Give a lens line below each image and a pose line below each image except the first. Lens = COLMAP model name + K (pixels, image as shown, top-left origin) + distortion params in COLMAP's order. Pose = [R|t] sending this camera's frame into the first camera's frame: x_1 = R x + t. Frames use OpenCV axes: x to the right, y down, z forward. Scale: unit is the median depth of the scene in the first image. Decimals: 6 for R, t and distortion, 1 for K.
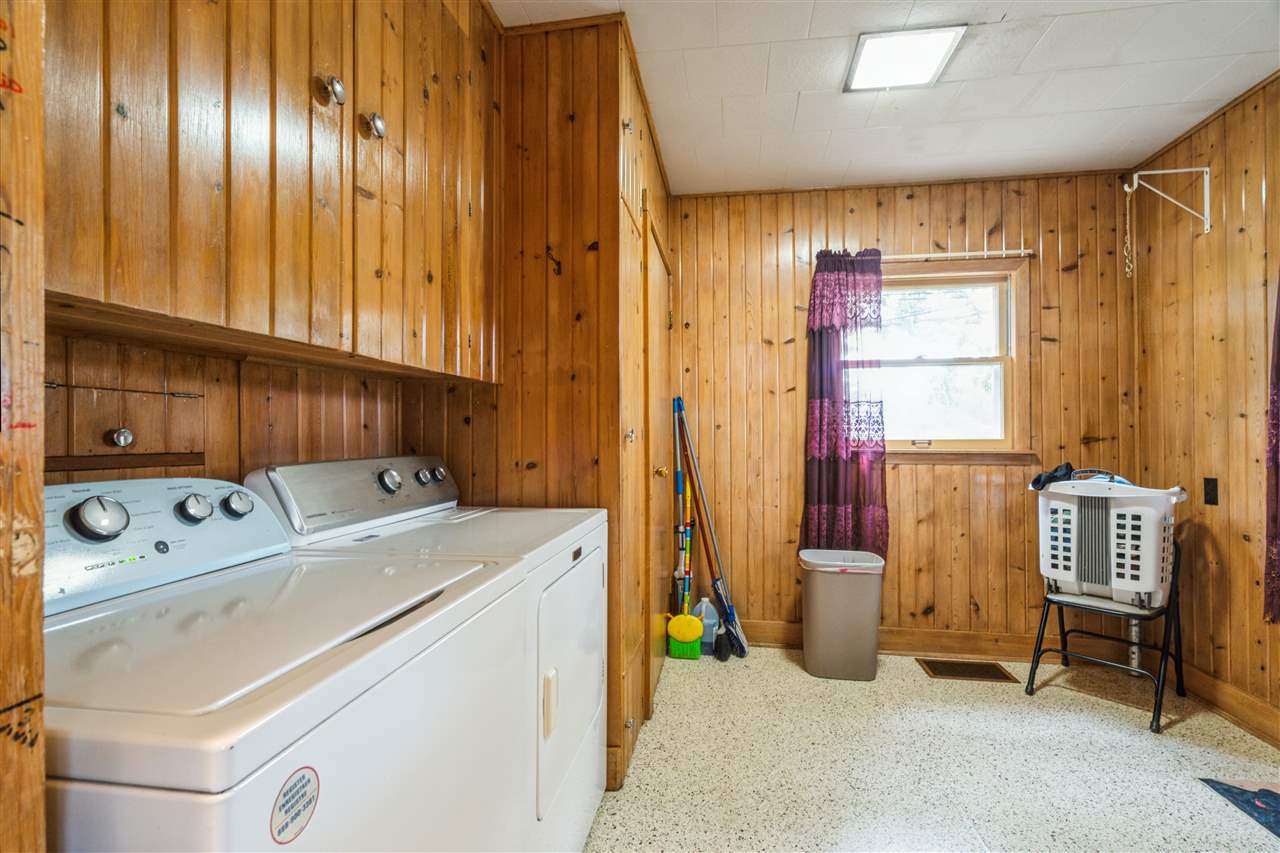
lens RADIAL K [[580.4, 0, 641.7], [0, 580.4, 432.2], [0, 0, 1]] dist [0.000675, -0.000164]
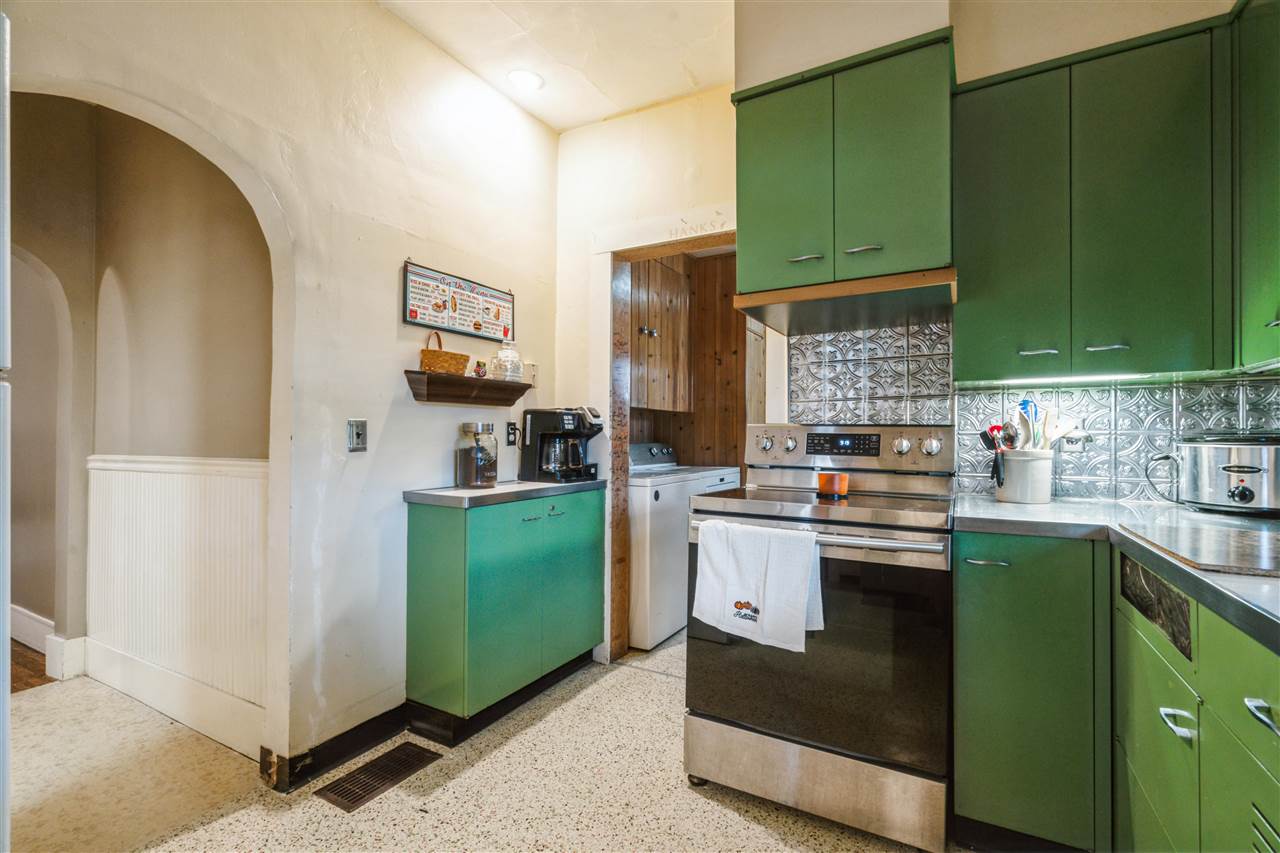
lens RADIAL K [[580.4, 0, 636.5], [0, 580.4, 437.4], [0, 0, 1]] dist [0.000675, -0.000164]
pose [[0.937045, 0.009855, -0.349069, 0.349720], [-0.005796, 0.999903, 0.012671, -0.013566], [0.349160, -0.009850, 0.937011, -1.256047]]
